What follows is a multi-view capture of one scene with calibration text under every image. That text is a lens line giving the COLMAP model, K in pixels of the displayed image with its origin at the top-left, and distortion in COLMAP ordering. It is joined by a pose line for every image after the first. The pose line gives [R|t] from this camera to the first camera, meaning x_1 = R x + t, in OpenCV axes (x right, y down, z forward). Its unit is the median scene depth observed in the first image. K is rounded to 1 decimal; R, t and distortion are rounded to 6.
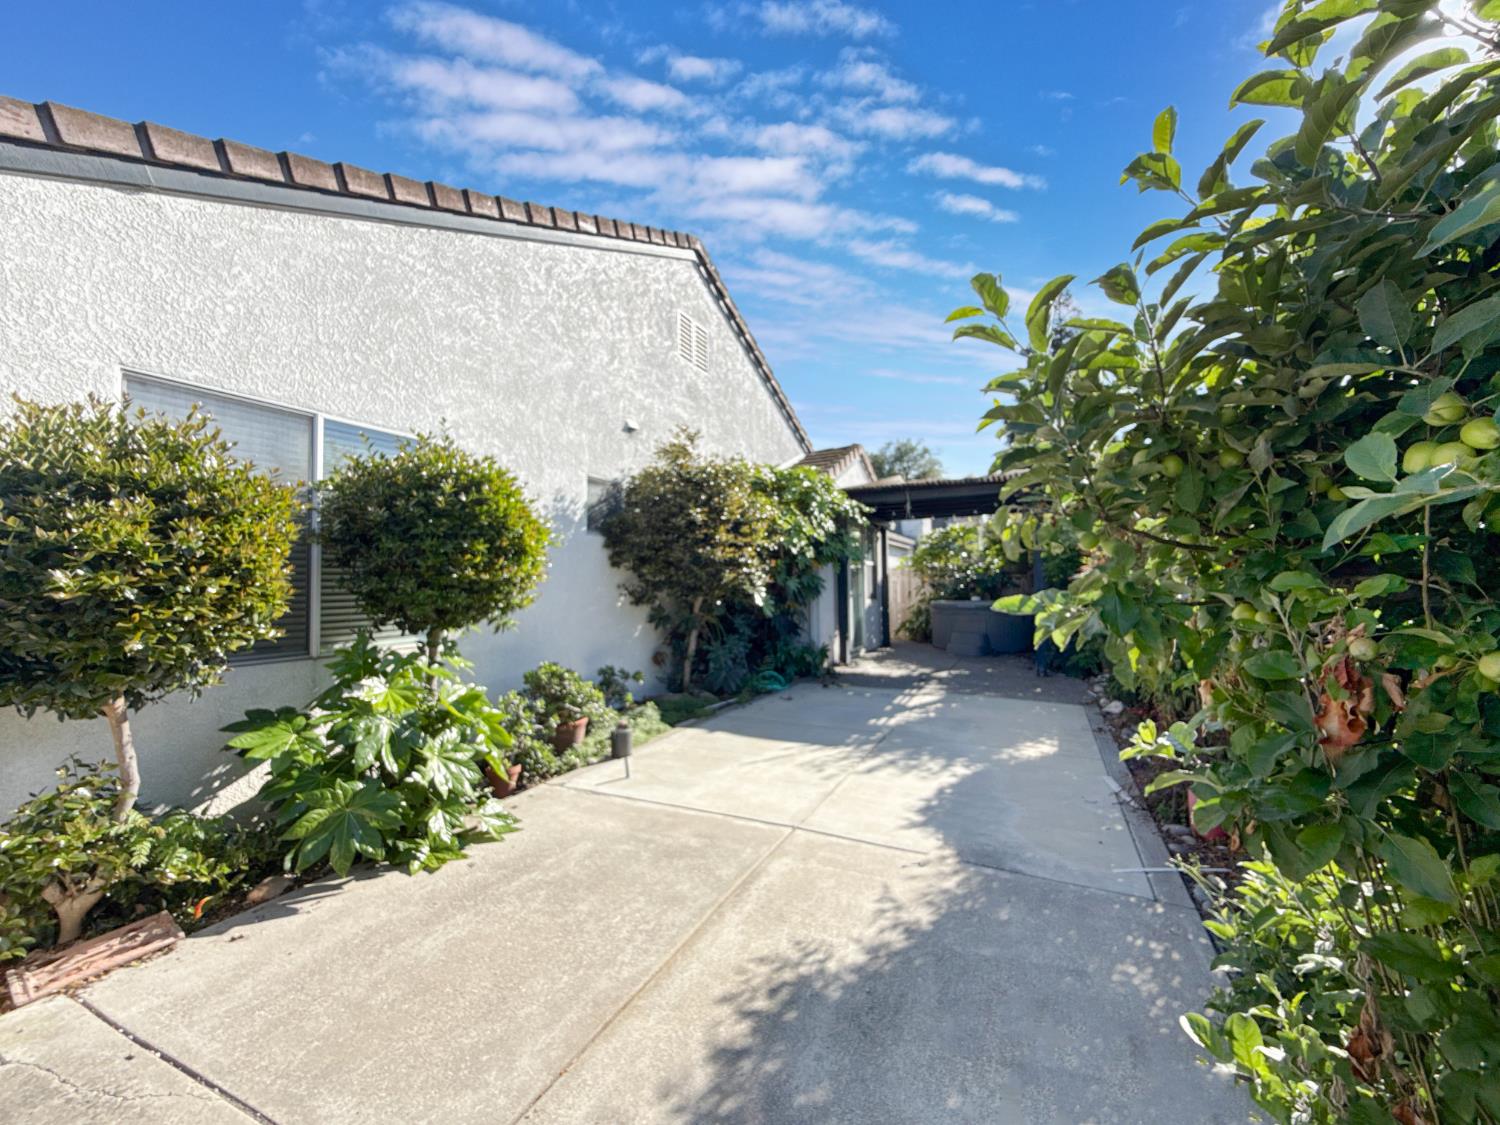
lens RADIAL K [[629.8, 0, 753.8], [0, 629.8, 568.8], [0, 0, 1]] dist [-0.002509, 0.000297]
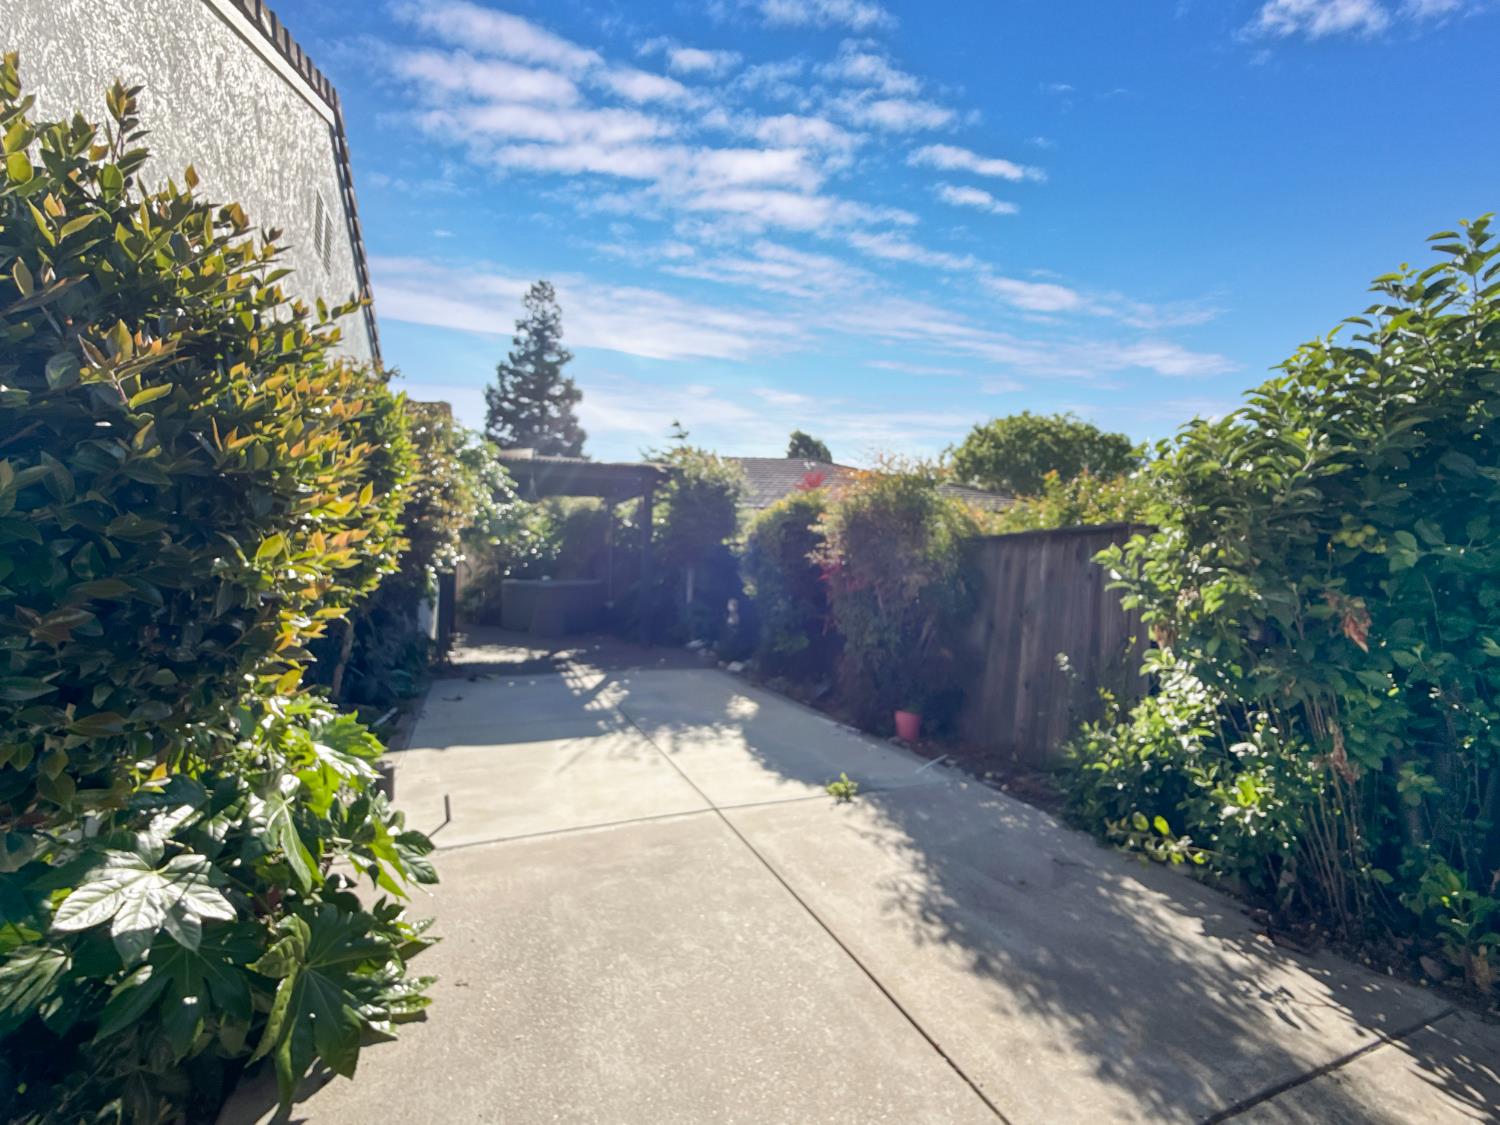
lens RADIAL K [[629.8, 0, 776.2], [0, 629.8, 556.5], [0, 0, 1]] dist [-0.002509, 0.000297]
pose [[0.674694, 0.017063, 0.737900, -0.475200], [-0.028839, 0.999579, 0.003255, 0.000176], [-0.737534, -0.023476, 0.674902, 0.198147]]
